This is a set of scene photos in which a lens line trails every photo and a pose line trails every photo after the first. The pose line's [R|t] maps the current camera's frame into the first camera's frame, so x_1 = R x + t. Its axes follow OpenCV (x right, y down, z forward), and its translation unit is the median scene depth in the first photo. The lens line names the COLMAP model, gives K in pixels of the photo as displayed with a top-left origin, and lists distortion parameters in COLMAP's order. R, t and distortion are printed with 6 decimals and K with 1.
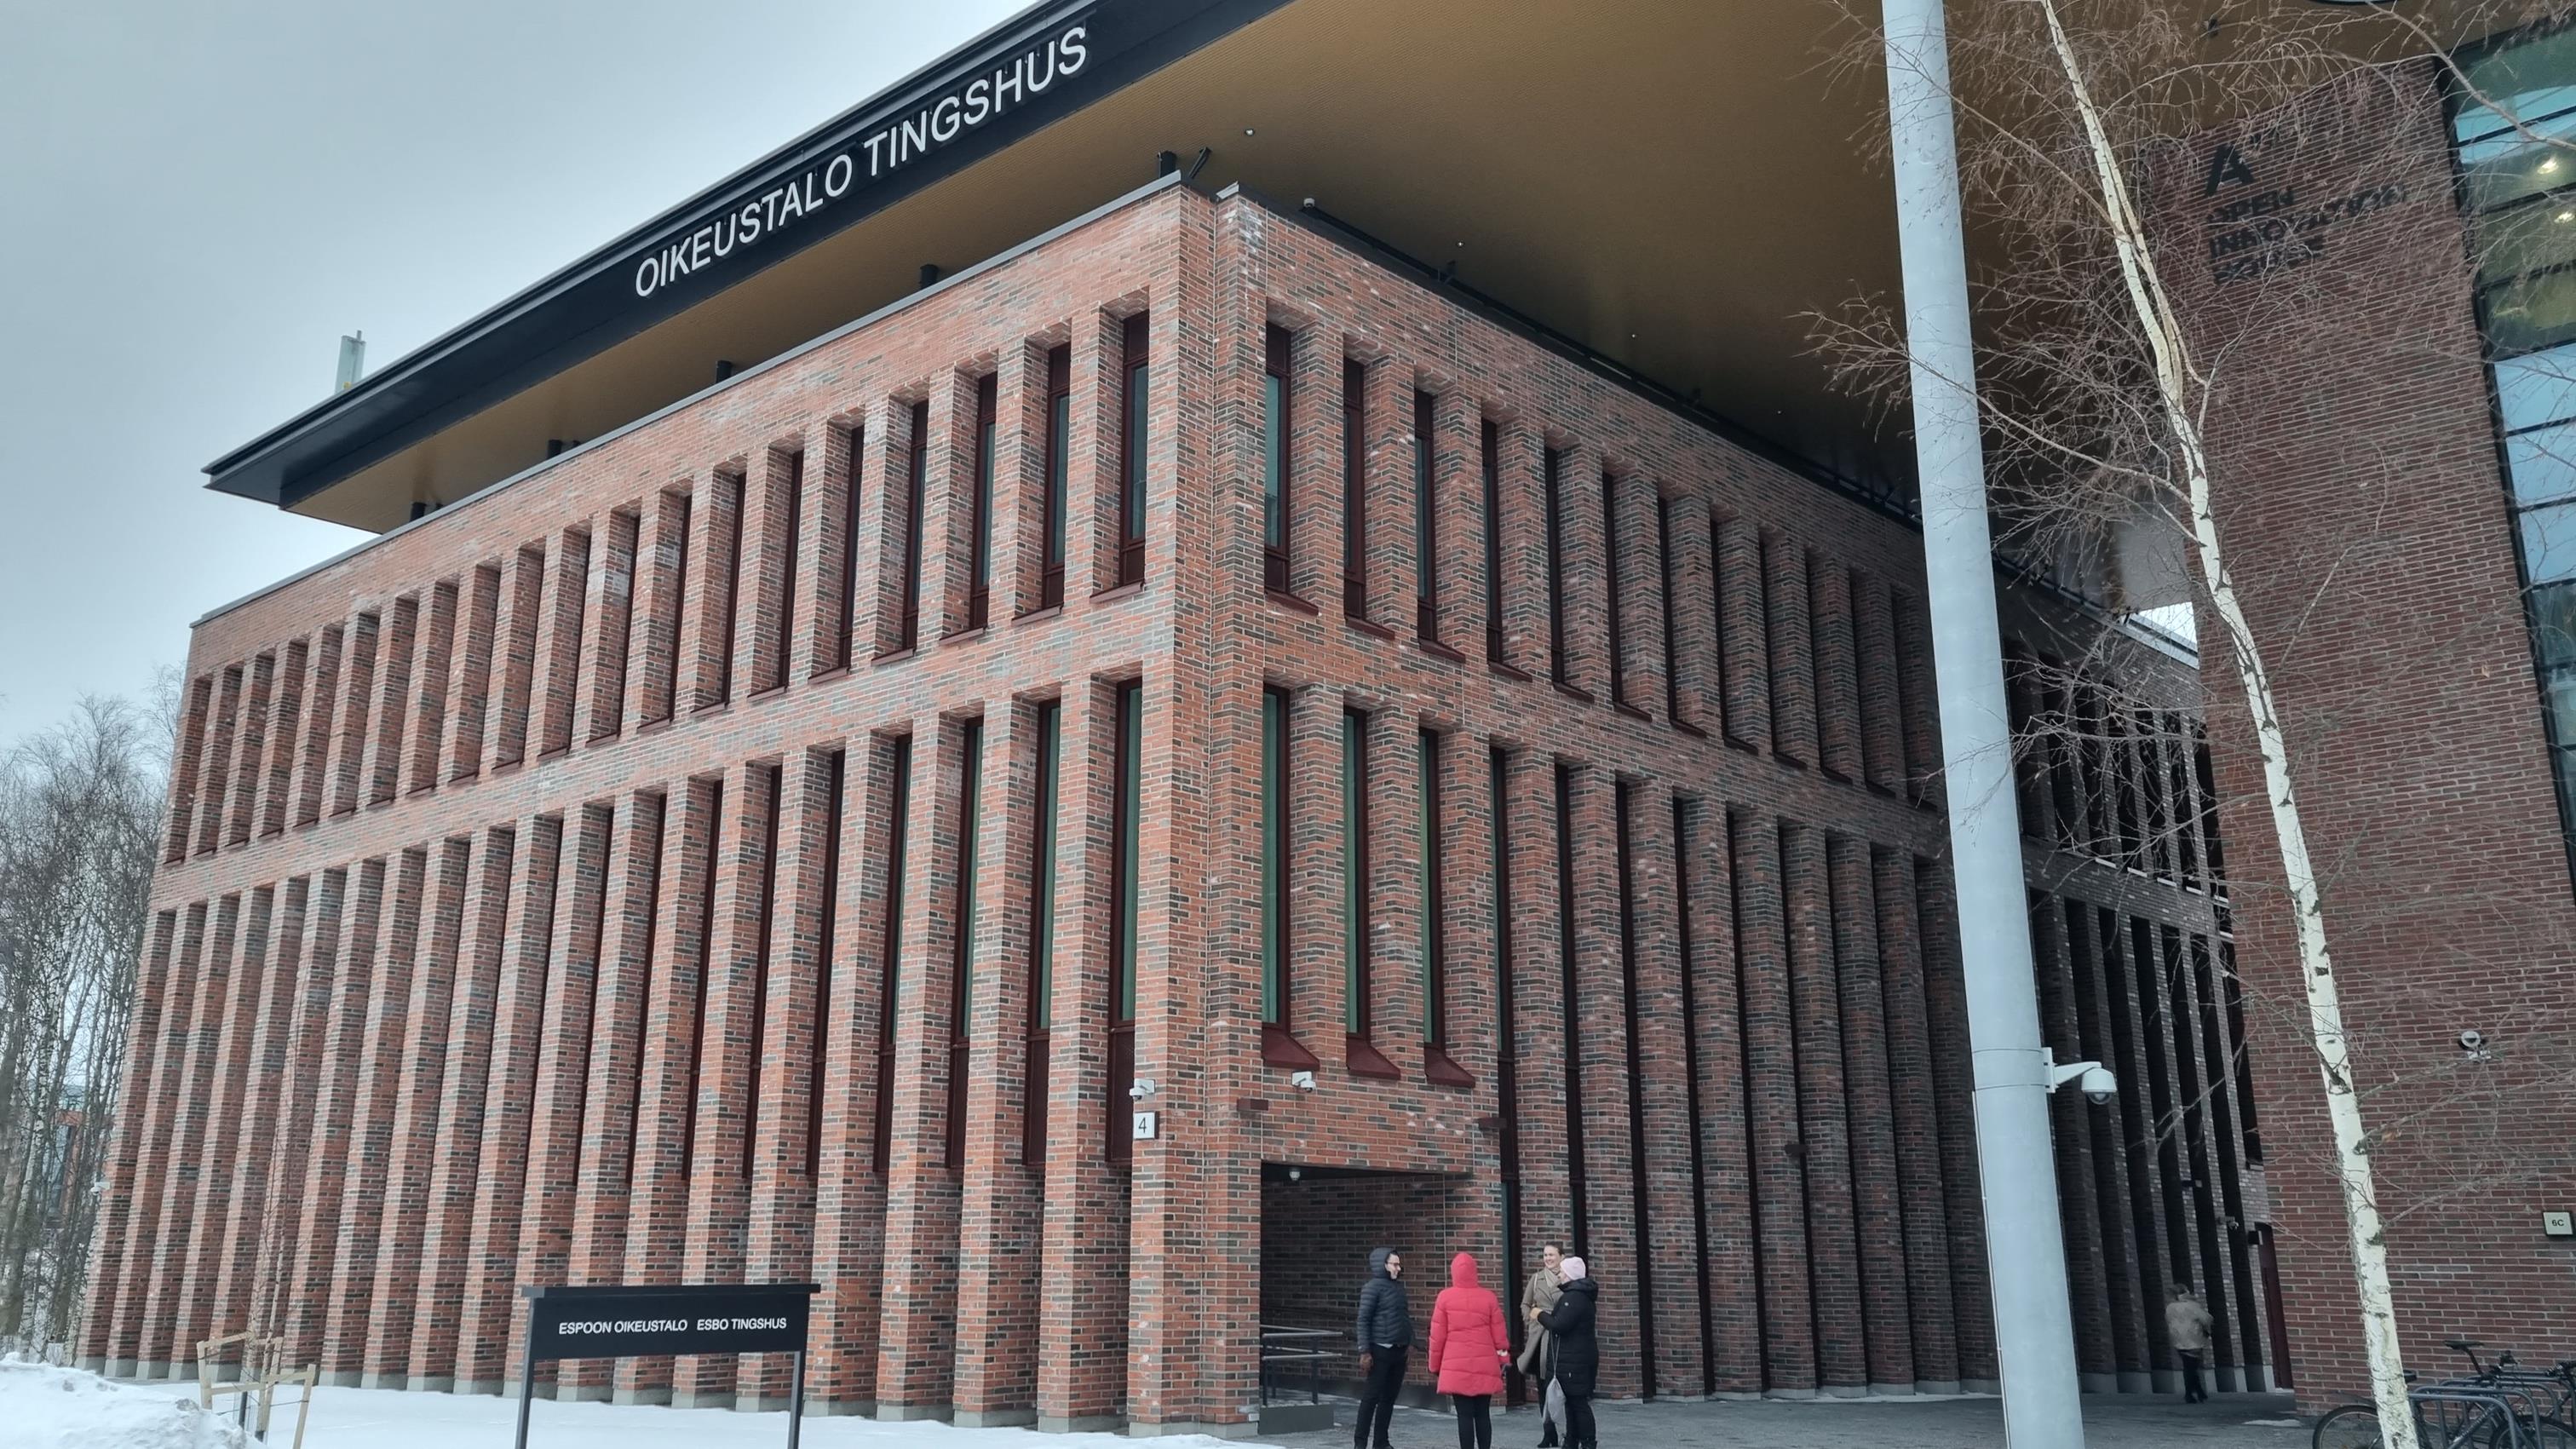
lens RADIAL K [[1939.1, 0, 1250.2], [0, 1939.1, 753.4], [0, 0, 1]] dist [0.056658, -0.017325]
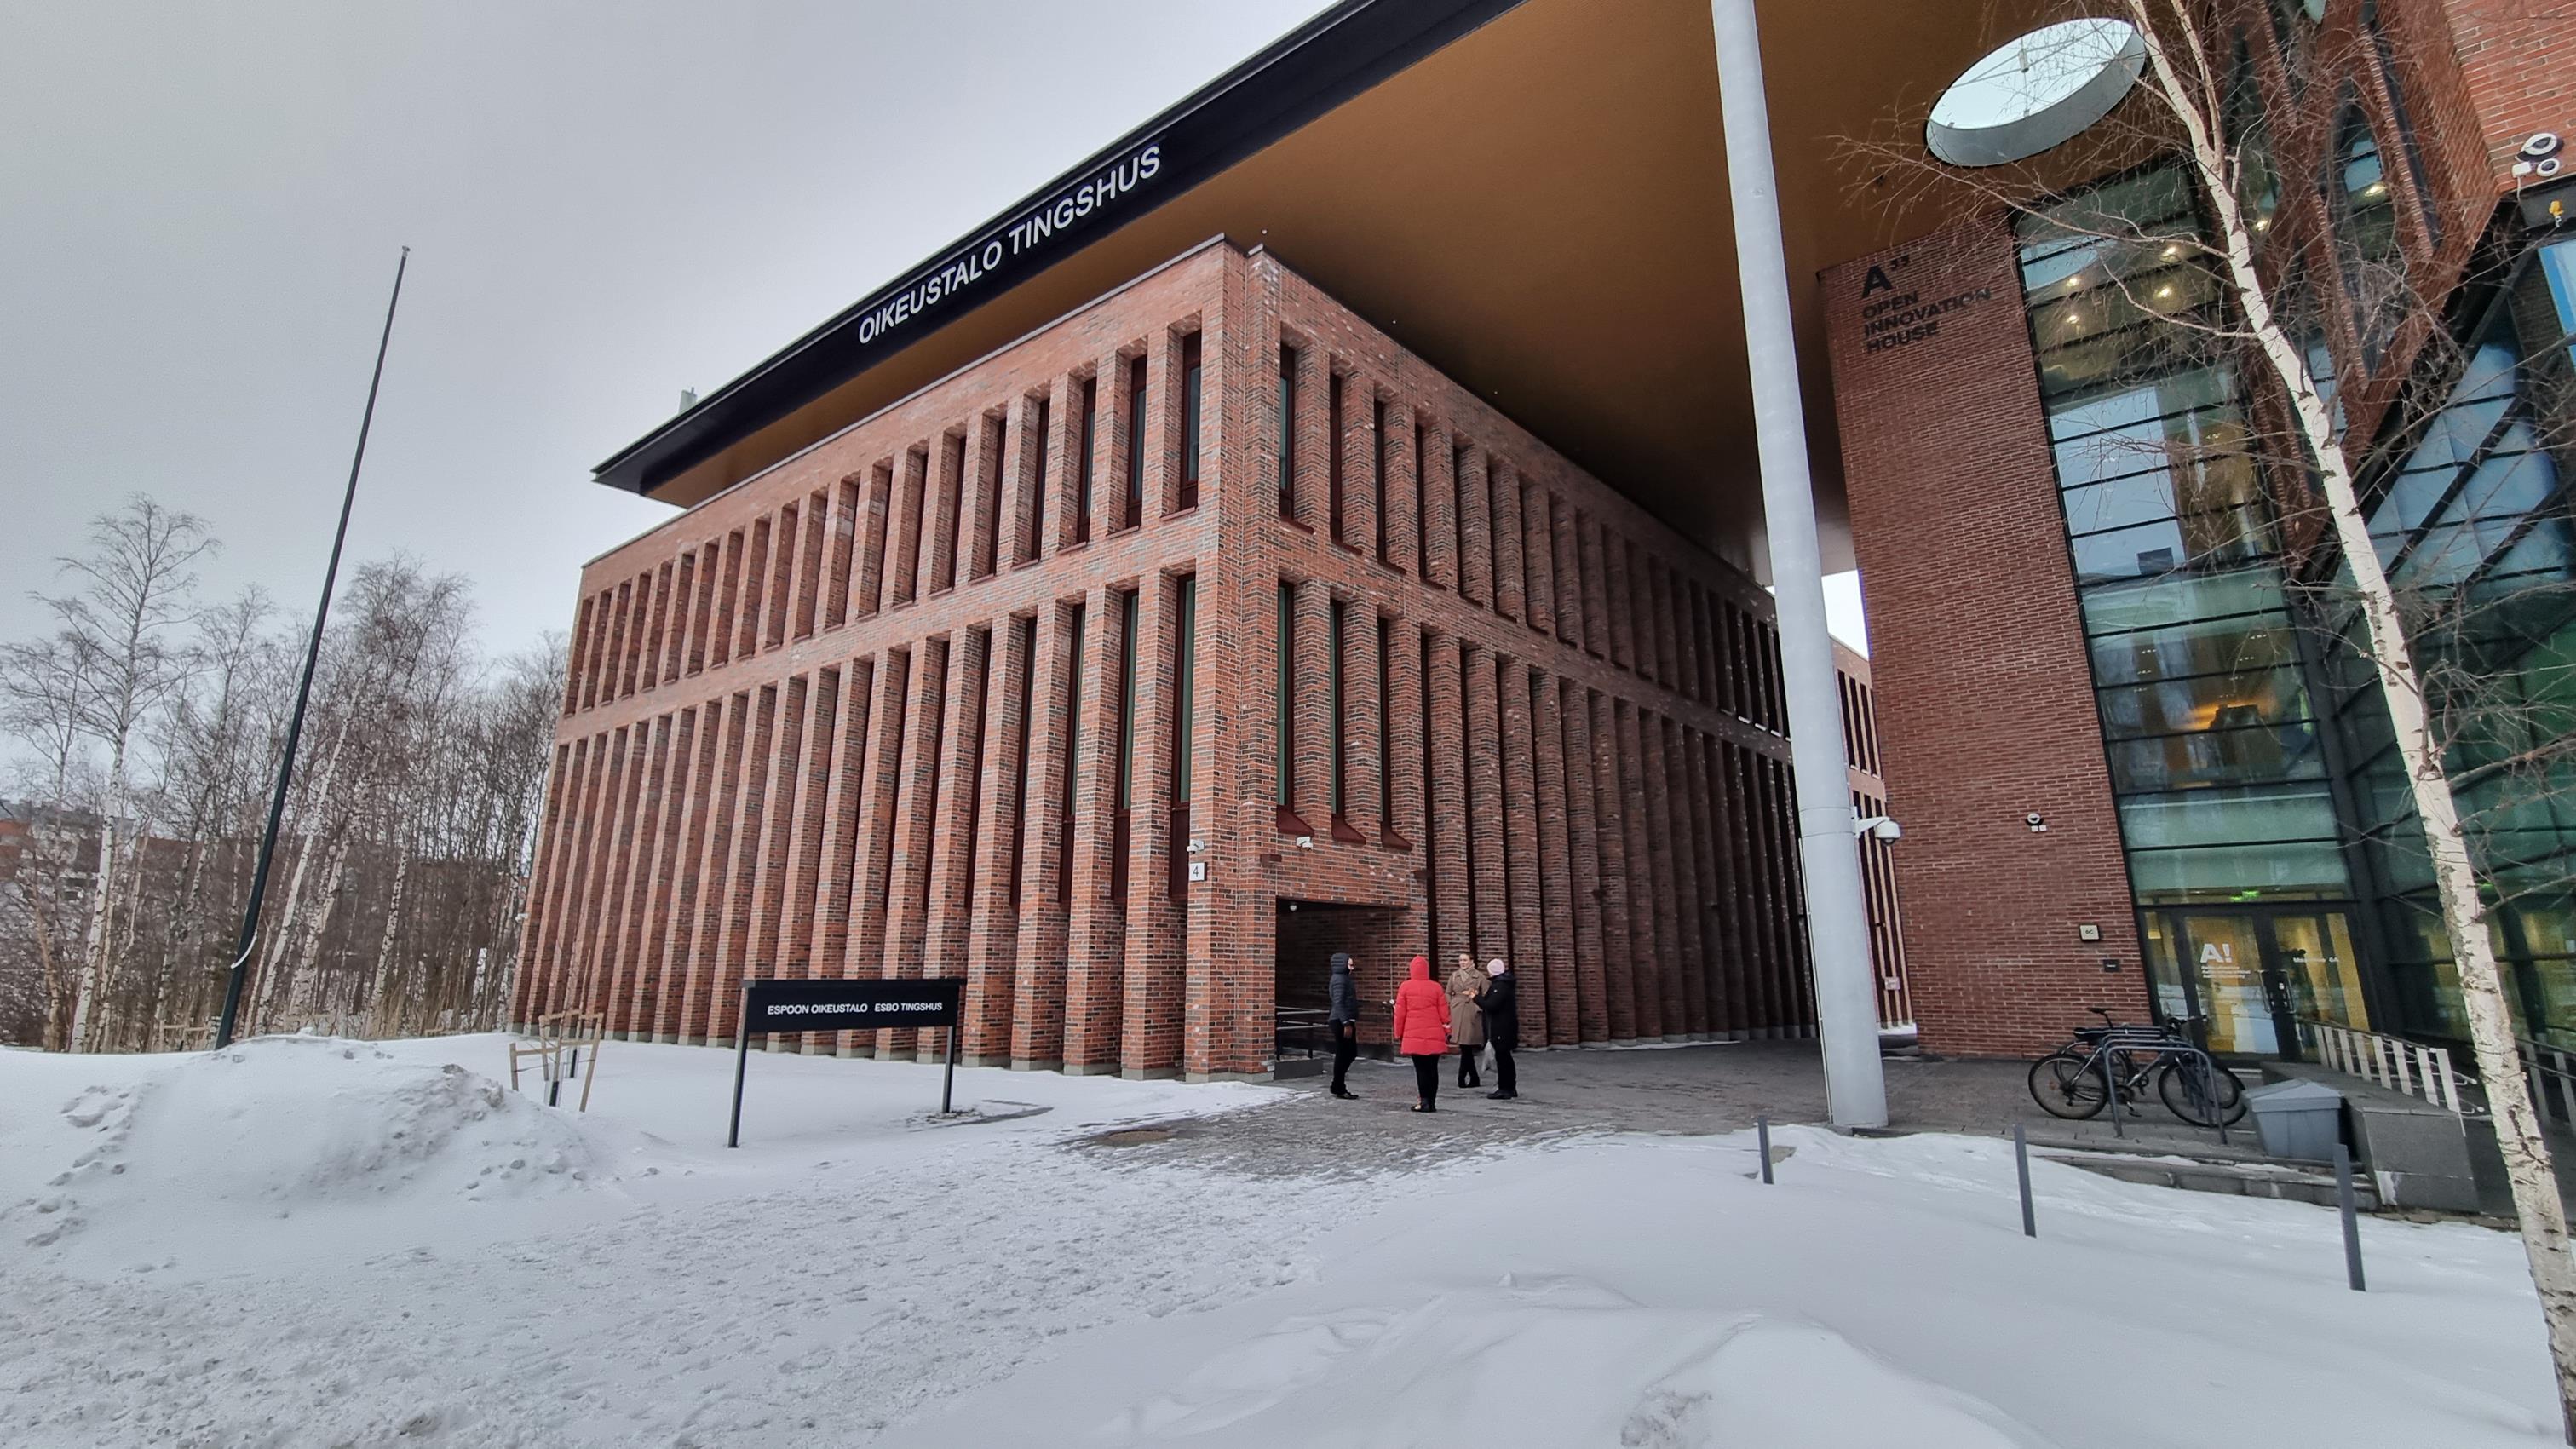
lens RADIAL K [[1060.0, 0, 1296.8], [0, 1060.0, 727.2], [0, 0, 1]] dist [0.001512, 0.000047]
pose [[0.997876, 0.011575, 0.064112, -0.025119], [-0.013563, 0.999438, 0.030666, 0.045966], [-0.063721, -0.031470, 0.997471, 0.164110]]
